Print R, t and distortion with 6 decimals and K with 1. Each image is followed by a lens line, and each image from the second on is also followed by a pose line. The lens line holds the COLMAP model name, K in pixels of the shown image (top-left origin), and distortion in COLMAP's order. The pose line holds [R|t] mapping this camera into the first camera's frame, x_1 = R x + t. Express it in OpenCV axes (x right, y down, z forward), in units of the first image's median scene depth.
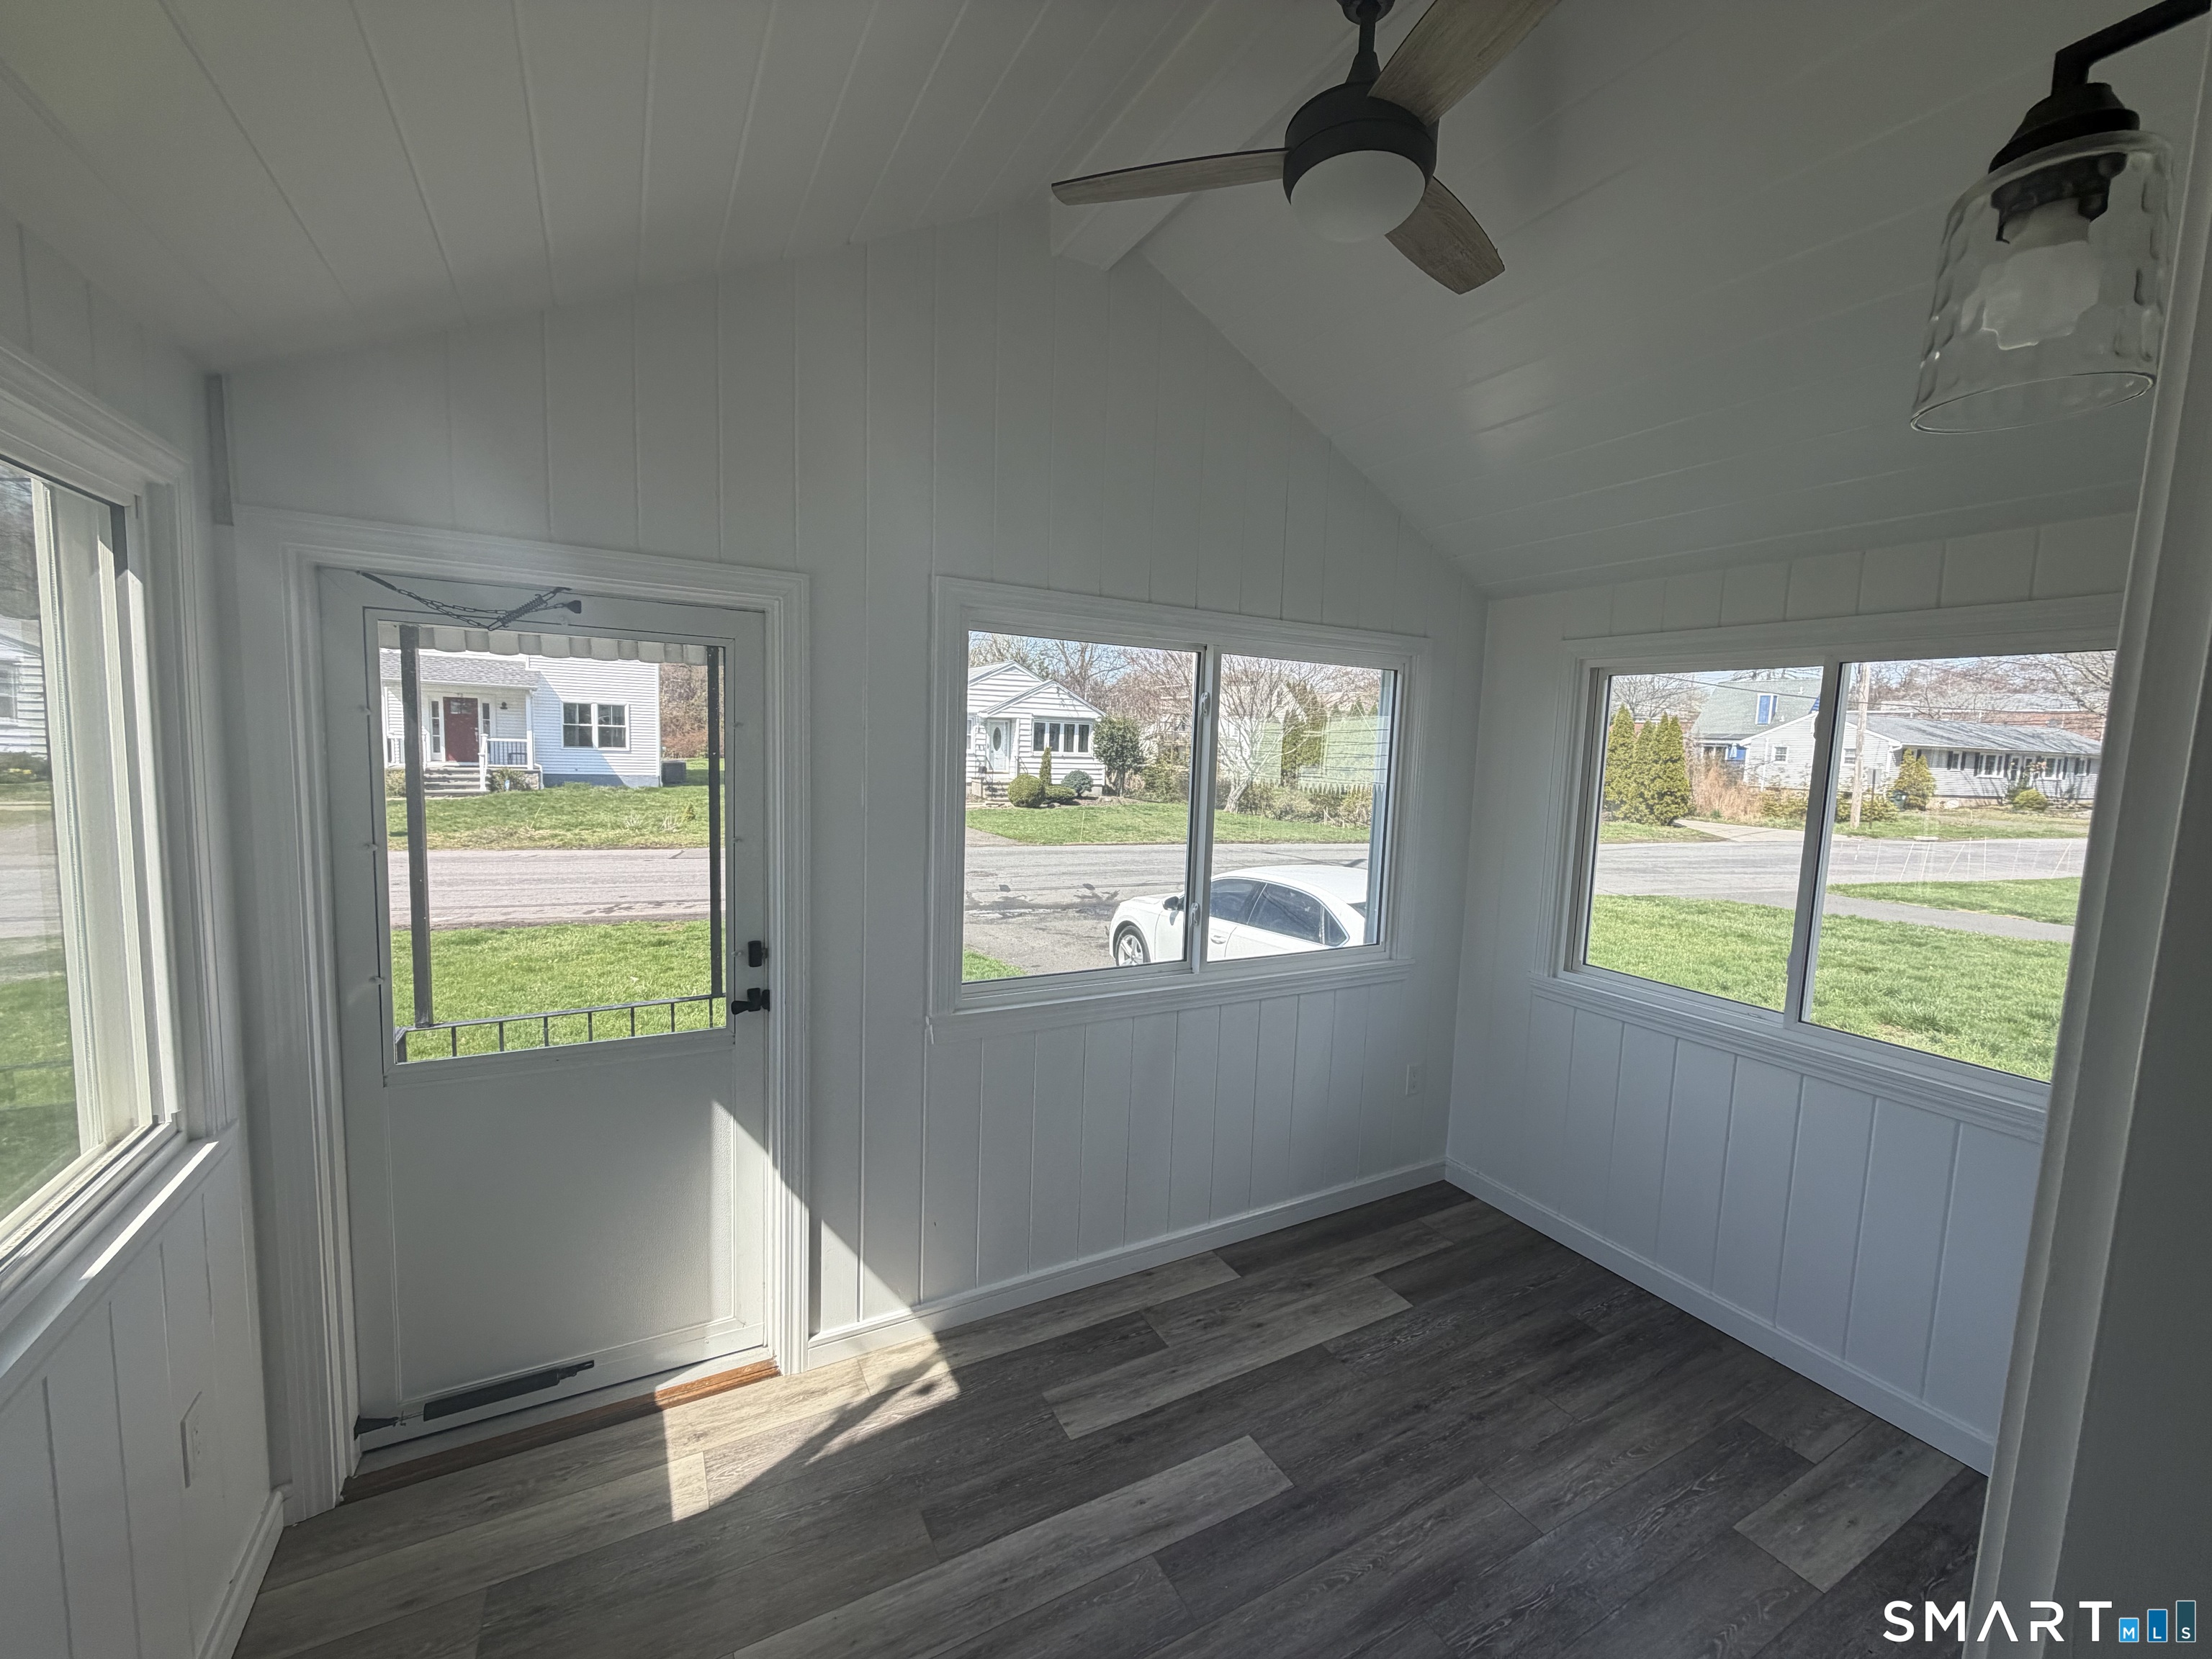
lens RADIAL K [[900.9, 0, 1106.0], [0, 900.9, 829.5], [0, 0, 1]] dist [0.001893, 0.000267]
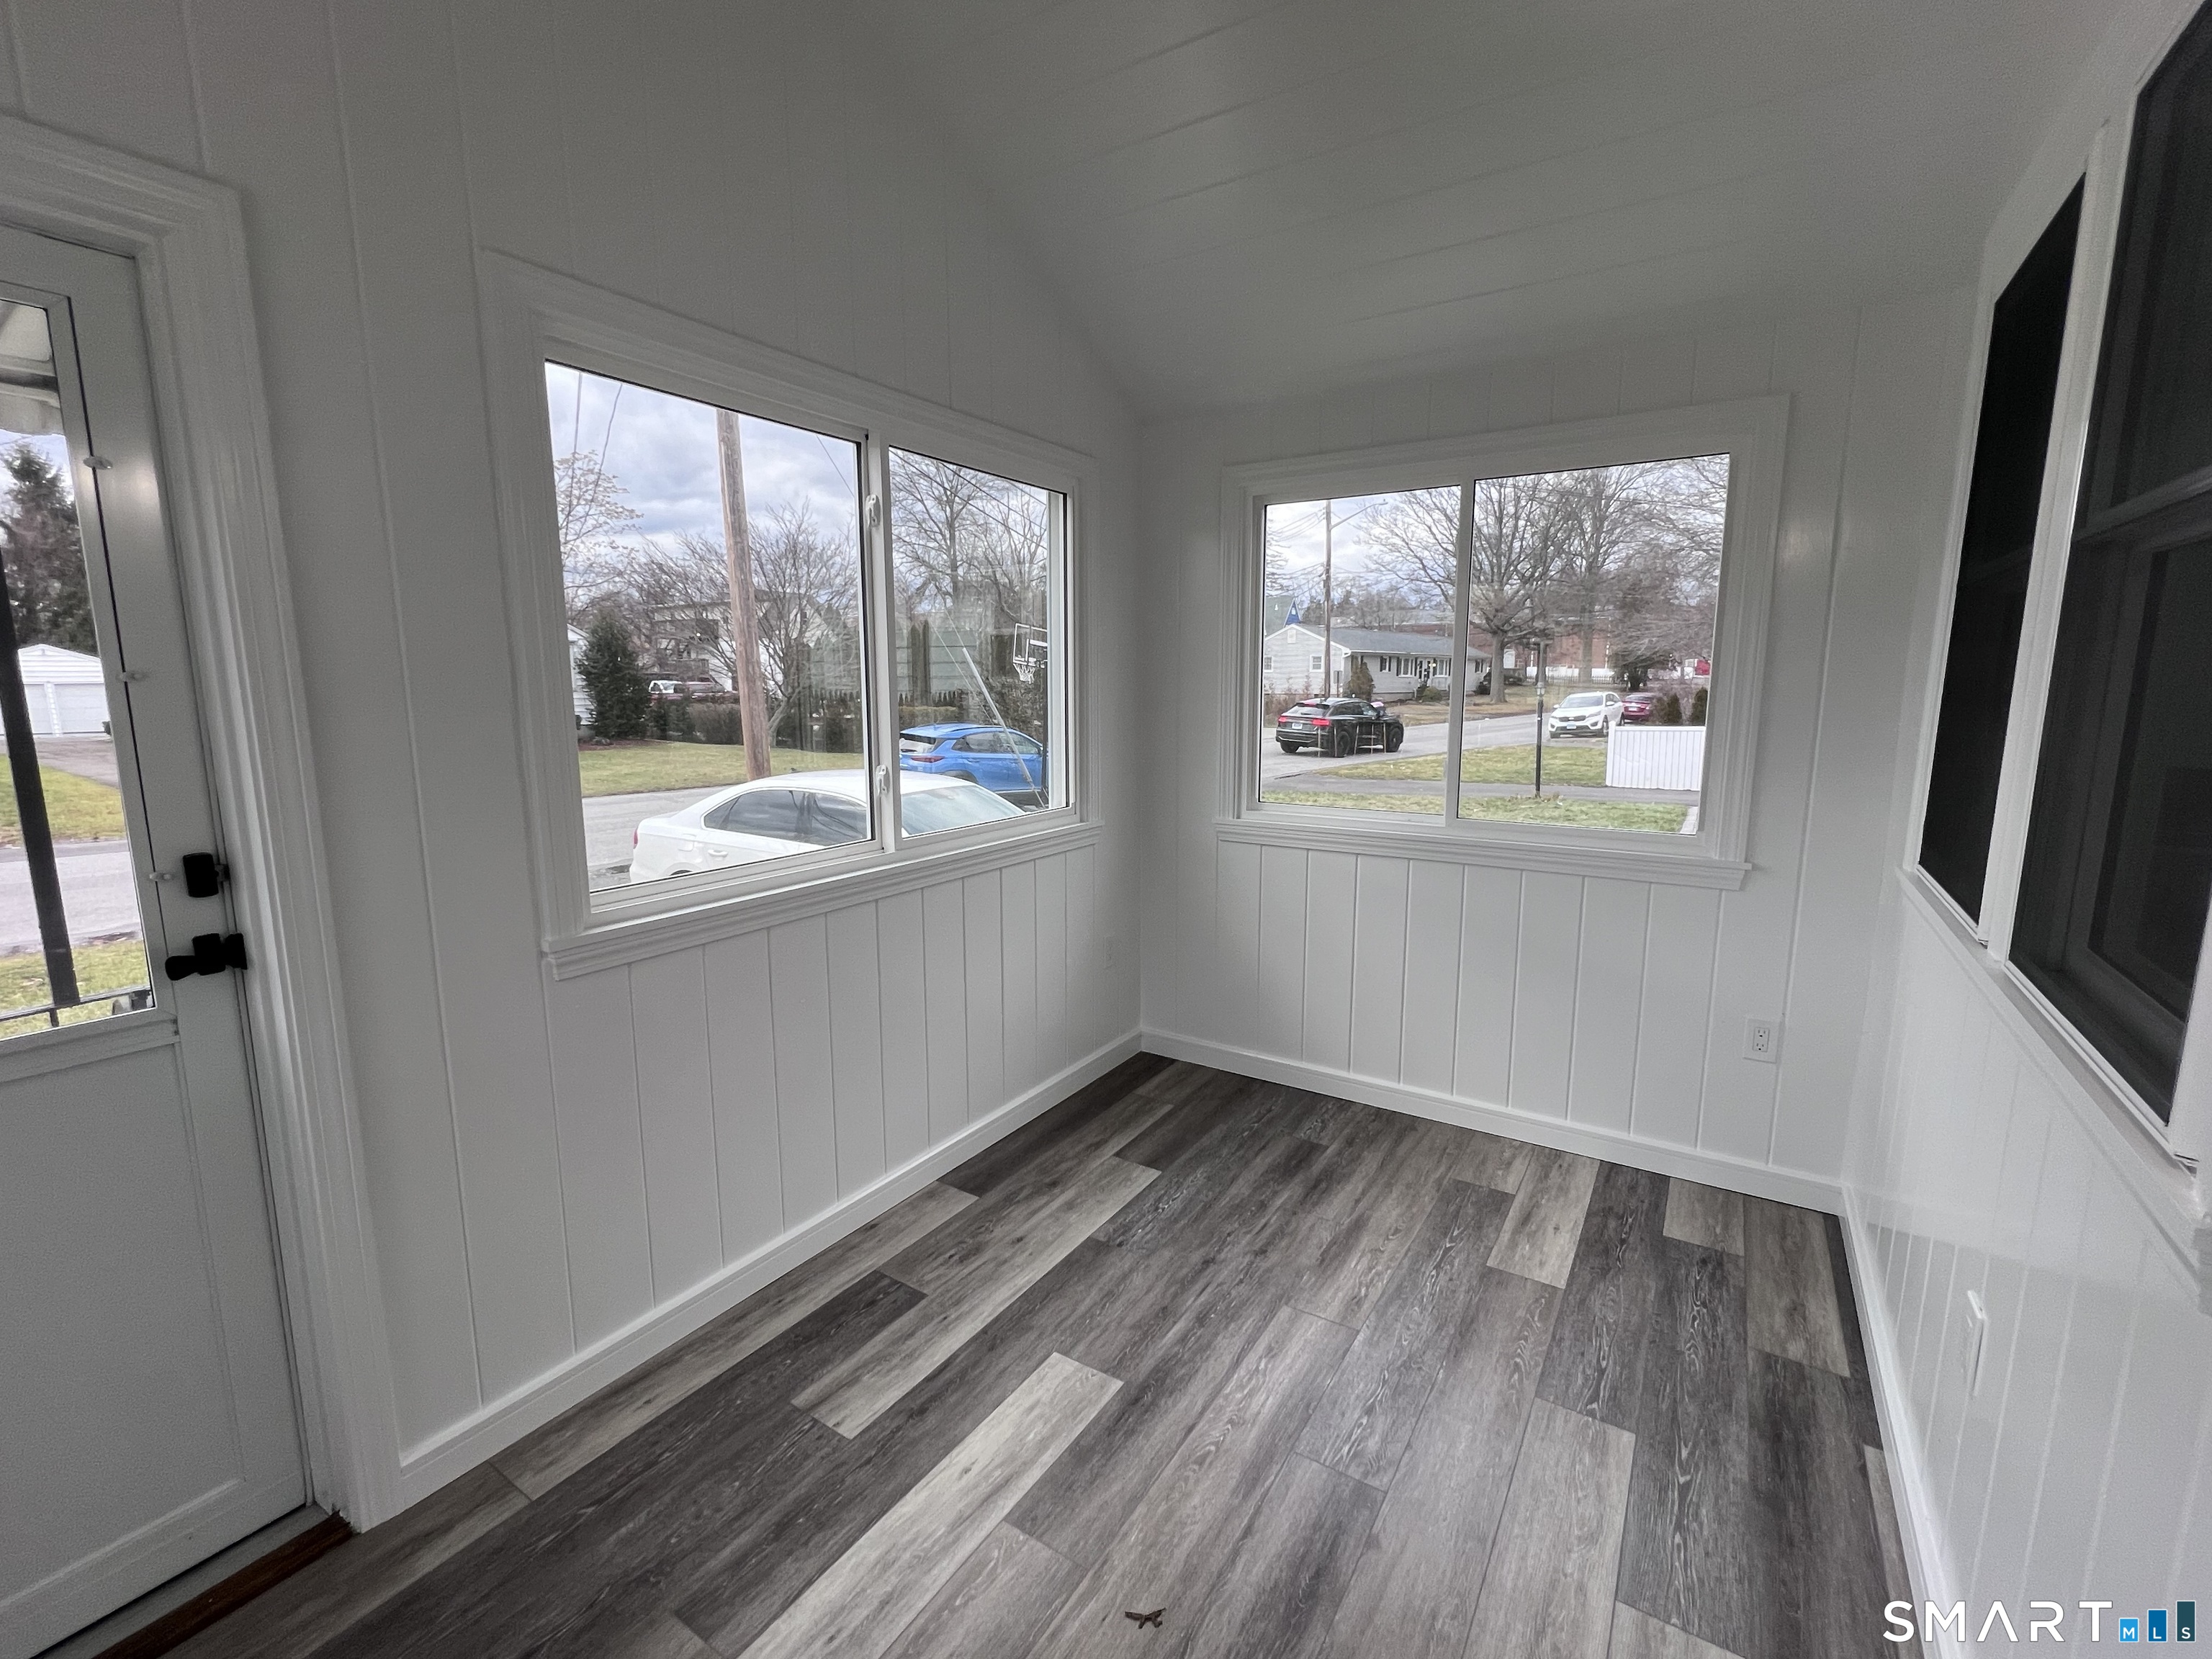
lens RADIAL K [[979.1, 0, 1106.0], [0, 979.1, 829.5], [0, 0, 1]] dist [0.003411, 0.000337]
pose [[0.878255, -0.109009, 0.465601, -0.161097], [0.082157, 0.993590, 0.077653, 0.101985], [-0.471082, -0.029947, 0.881581, 0.158943]]
